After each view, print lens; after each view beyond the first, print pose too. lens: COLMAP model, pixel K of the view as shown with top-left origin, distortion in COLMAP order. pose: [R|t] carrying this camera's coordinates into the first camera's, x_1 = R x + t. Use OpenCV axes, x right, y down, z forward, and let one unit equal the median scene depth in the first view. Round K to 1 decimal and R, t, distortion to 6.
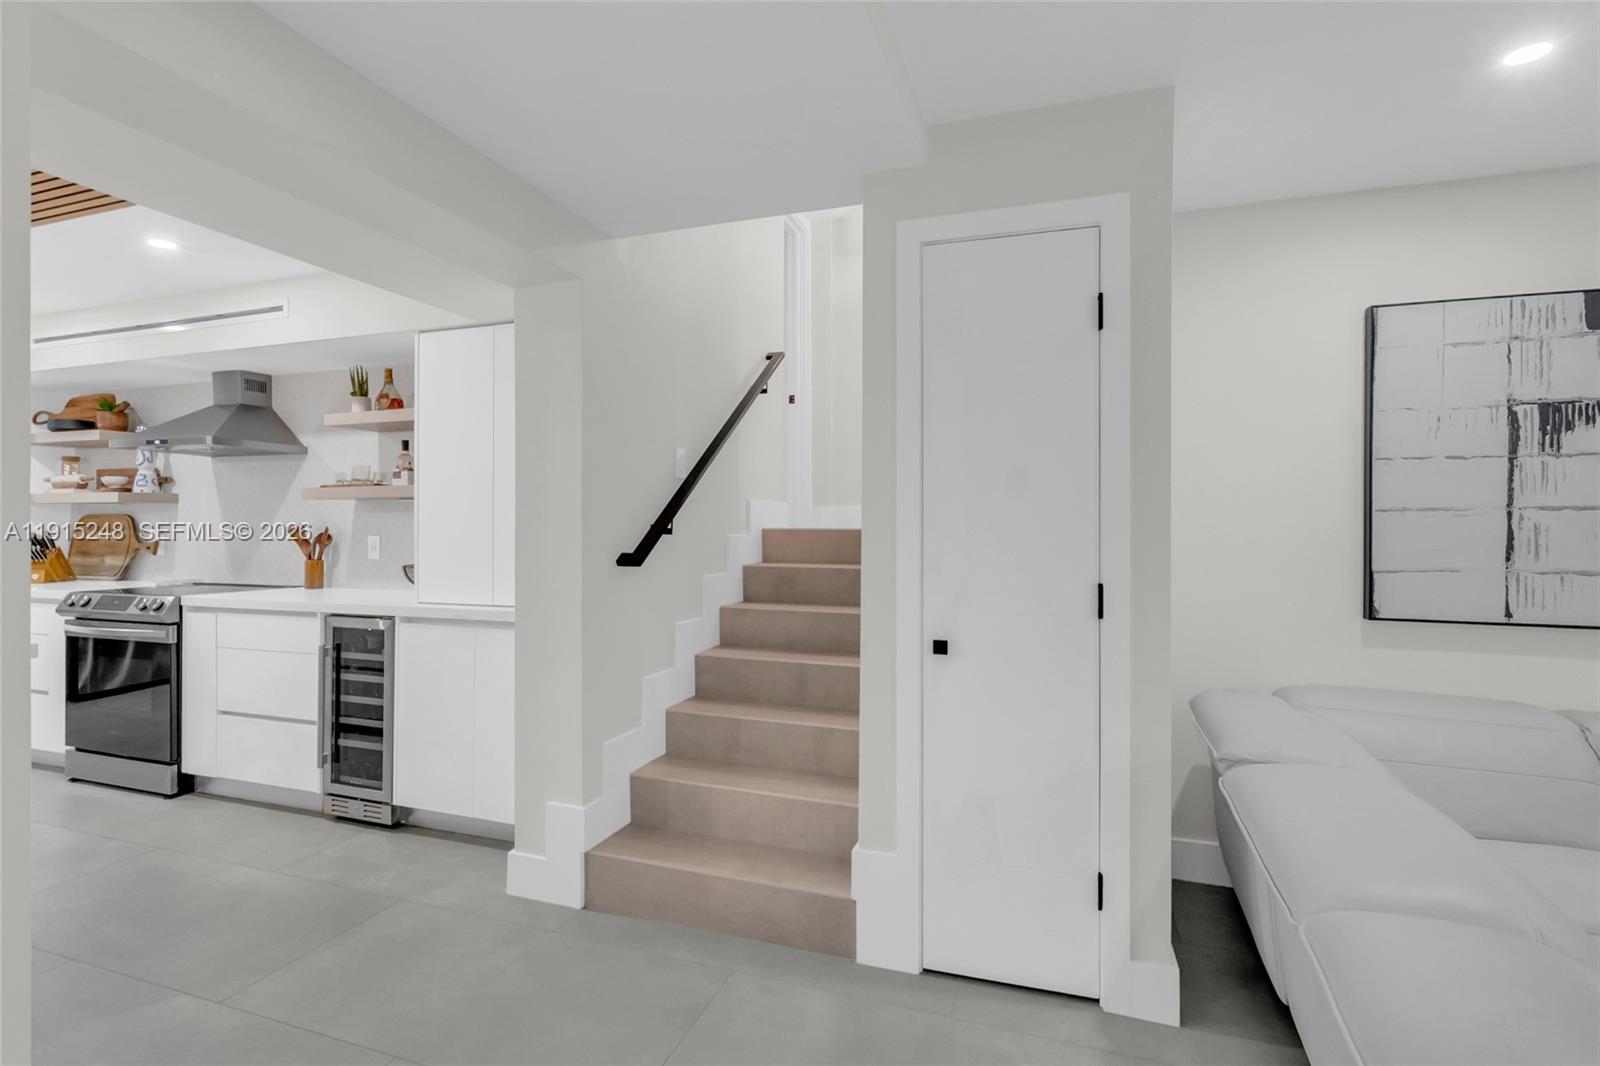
lens RADIAL K [[775.5, 0, 800.8], [0, 775.5, 527.0], [0, 0, 1]] dist [0.000191, 0.000597]
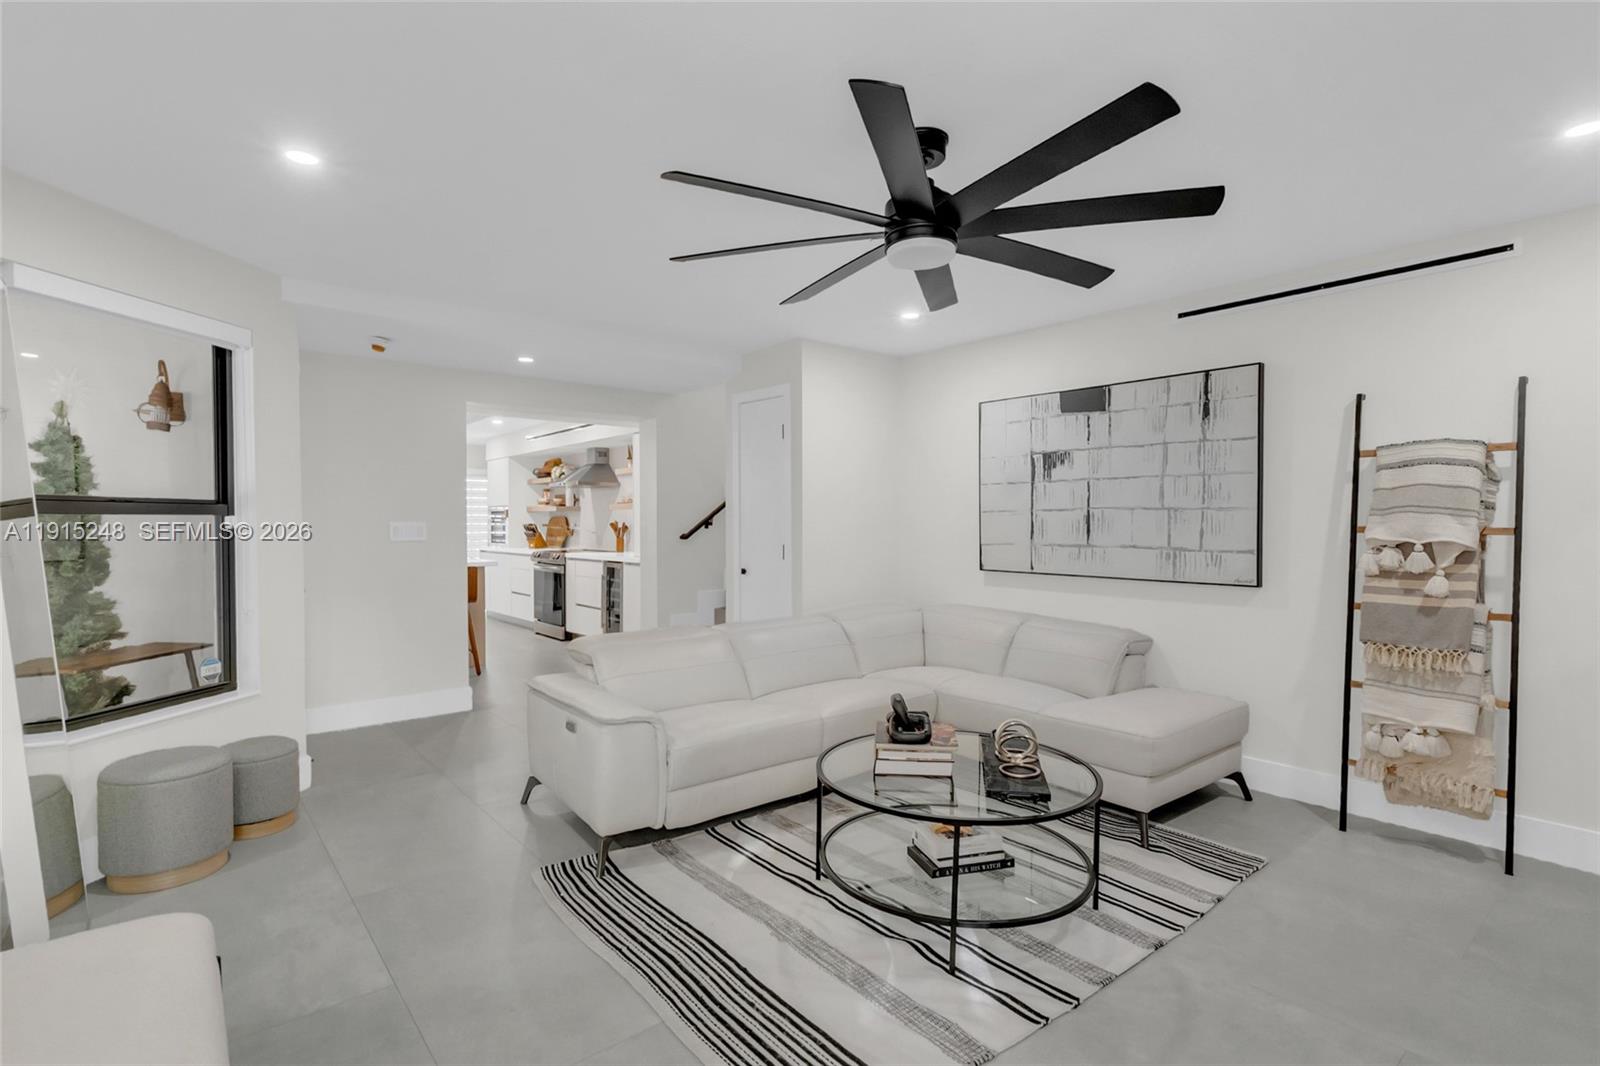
lens RADIAL K [[775.5, 0, 796.8], [0, 775.5, 525.1], [0, 0, 1]] dist [0.000191, 0.000597]
pose [[0.859156, -0.001298, -0.511711, 0.875795], [0.004055, 0.999983, 0.004272, 0.000677], [0.511697, -0.005745, 0.859147, -0.557505]]
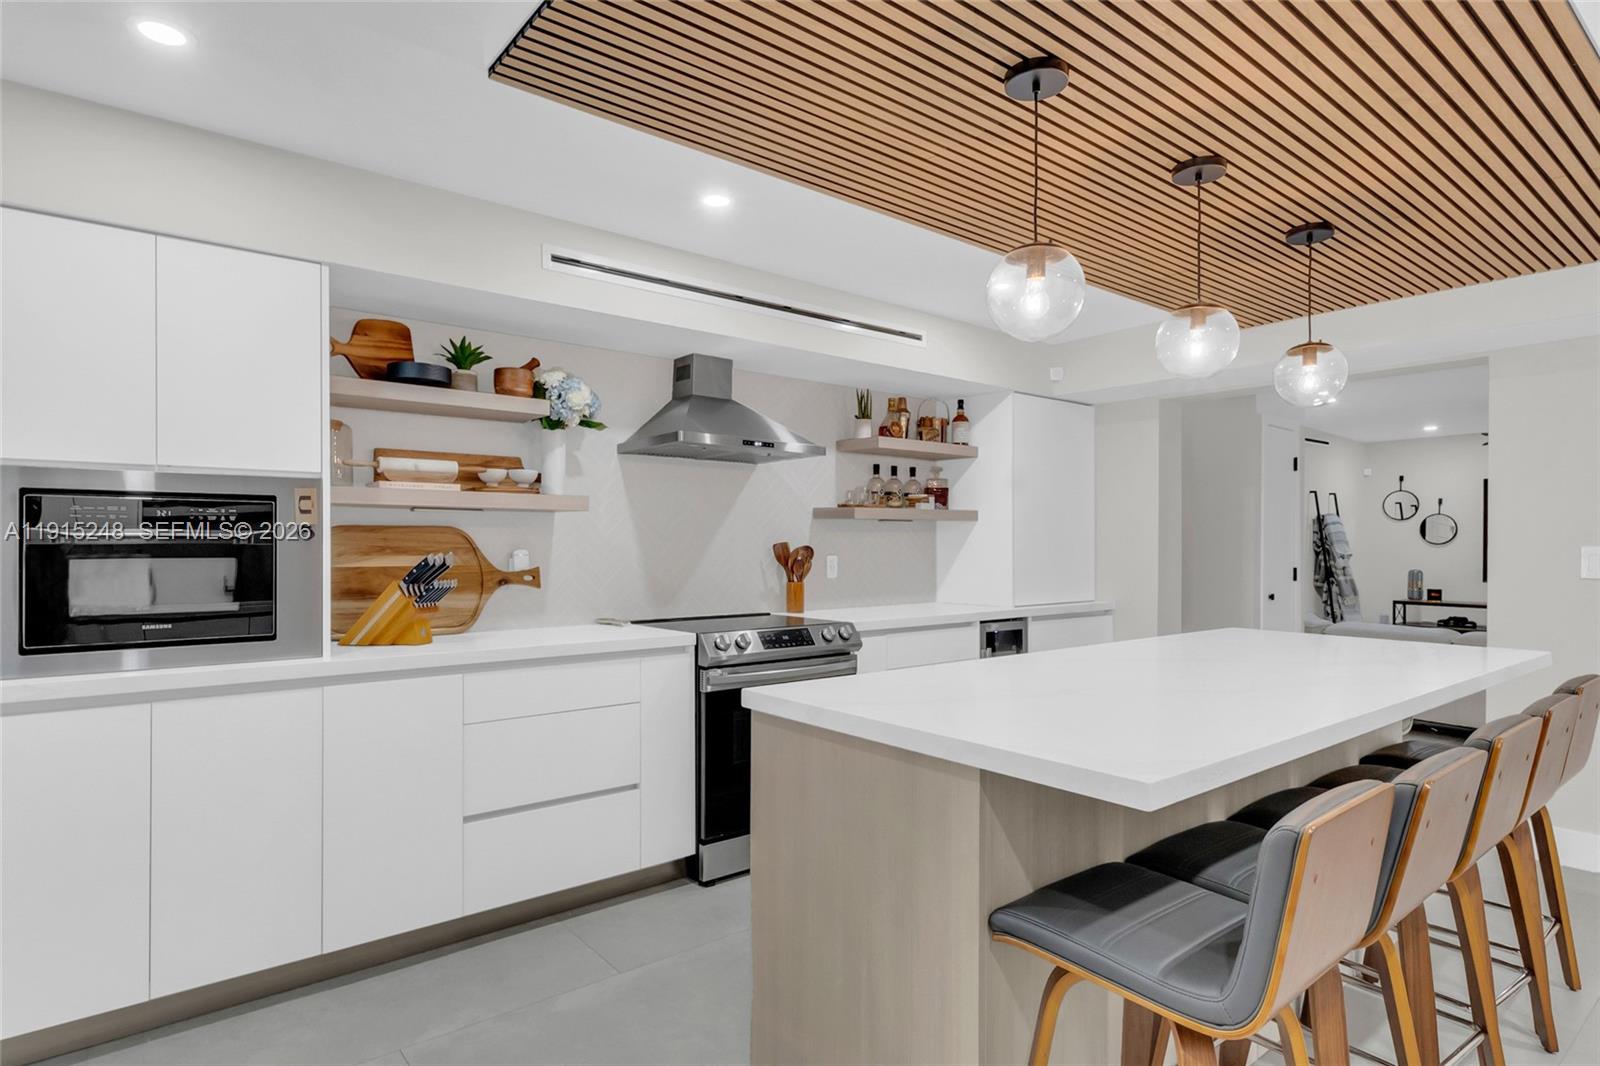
lens RADIAL K [[819.8, 0, 799.7], [0, 819.8, 537.4], [0, 0, 1]] dist [-0.016805, -0.000289]
pose [[0.540479, 0.008230, 0.841317, -1.524366], [-0.002871, 0.999964, -0.007937, -0.002397], [-0.841353, 0.001875, 0.540483, 0.485721]]
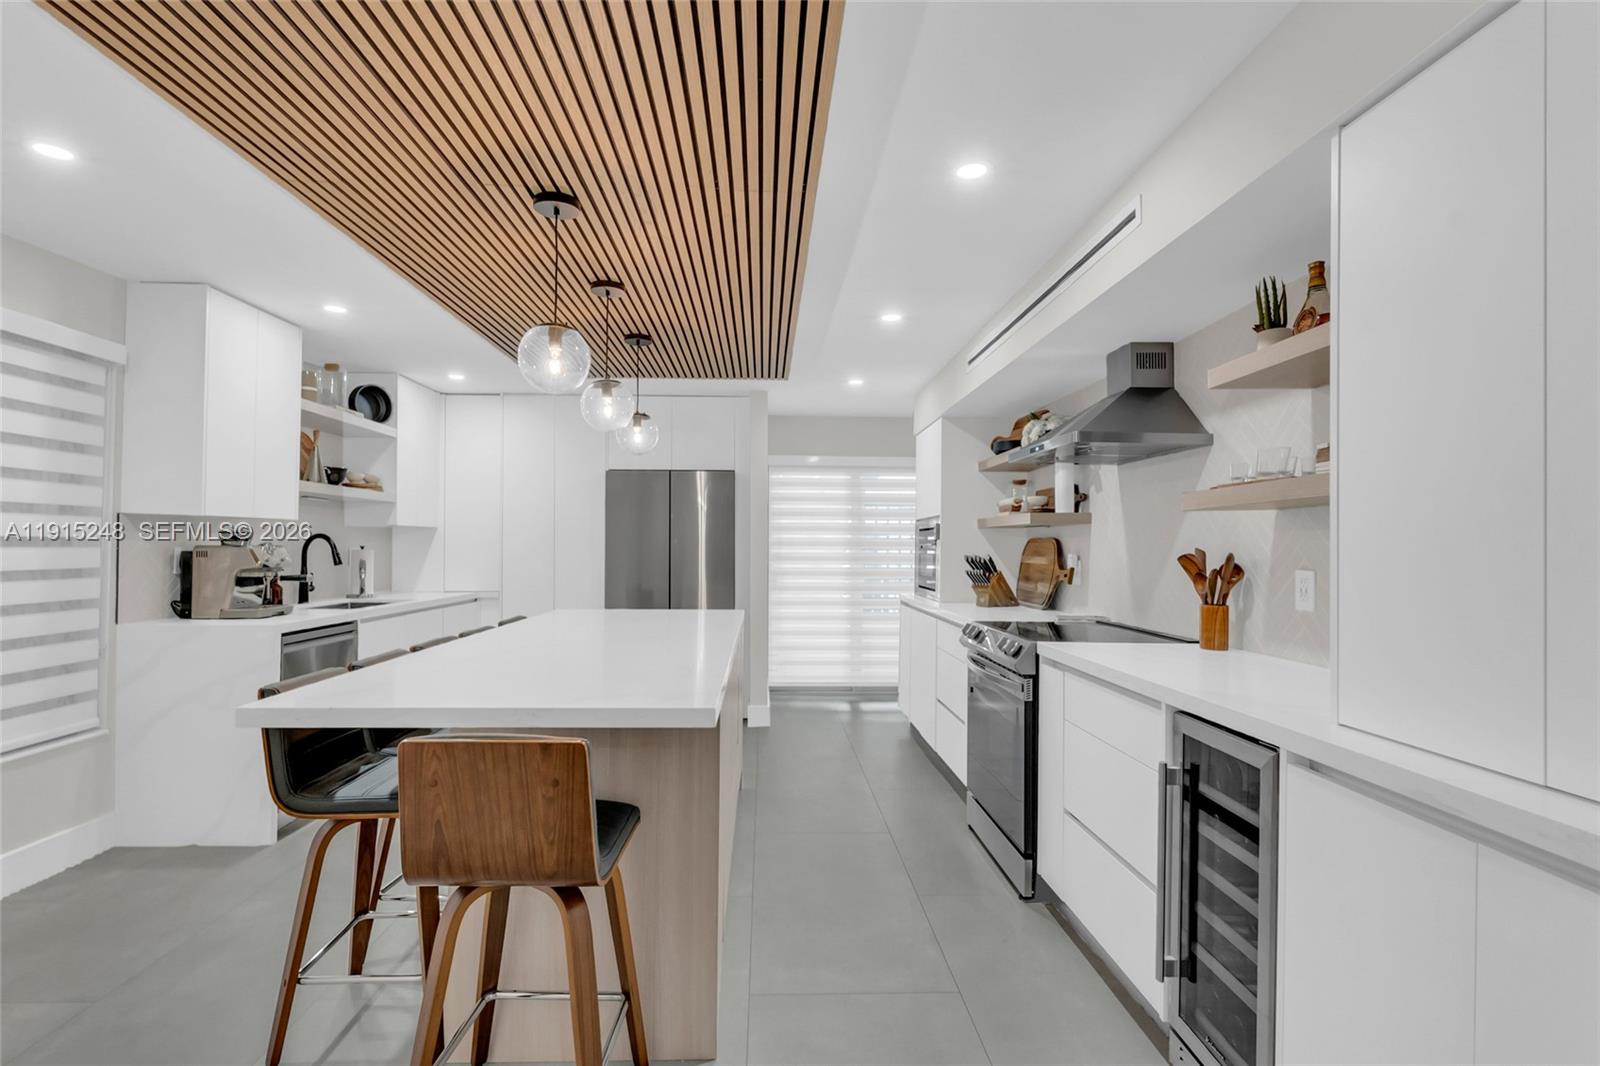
lens RADIAL K [[775.5, 0, 764.8], [0, 775.5, 535.6], [0, 0, 1]] dist [0.000191, 0.000597]
pose [[0.340256, -0.012128, -0.940255, -0.153485], [-0.008988, 0.999829, -0.016149, -0.001435], [0.940290, 0.013946, 0.340088, 0.449509]]
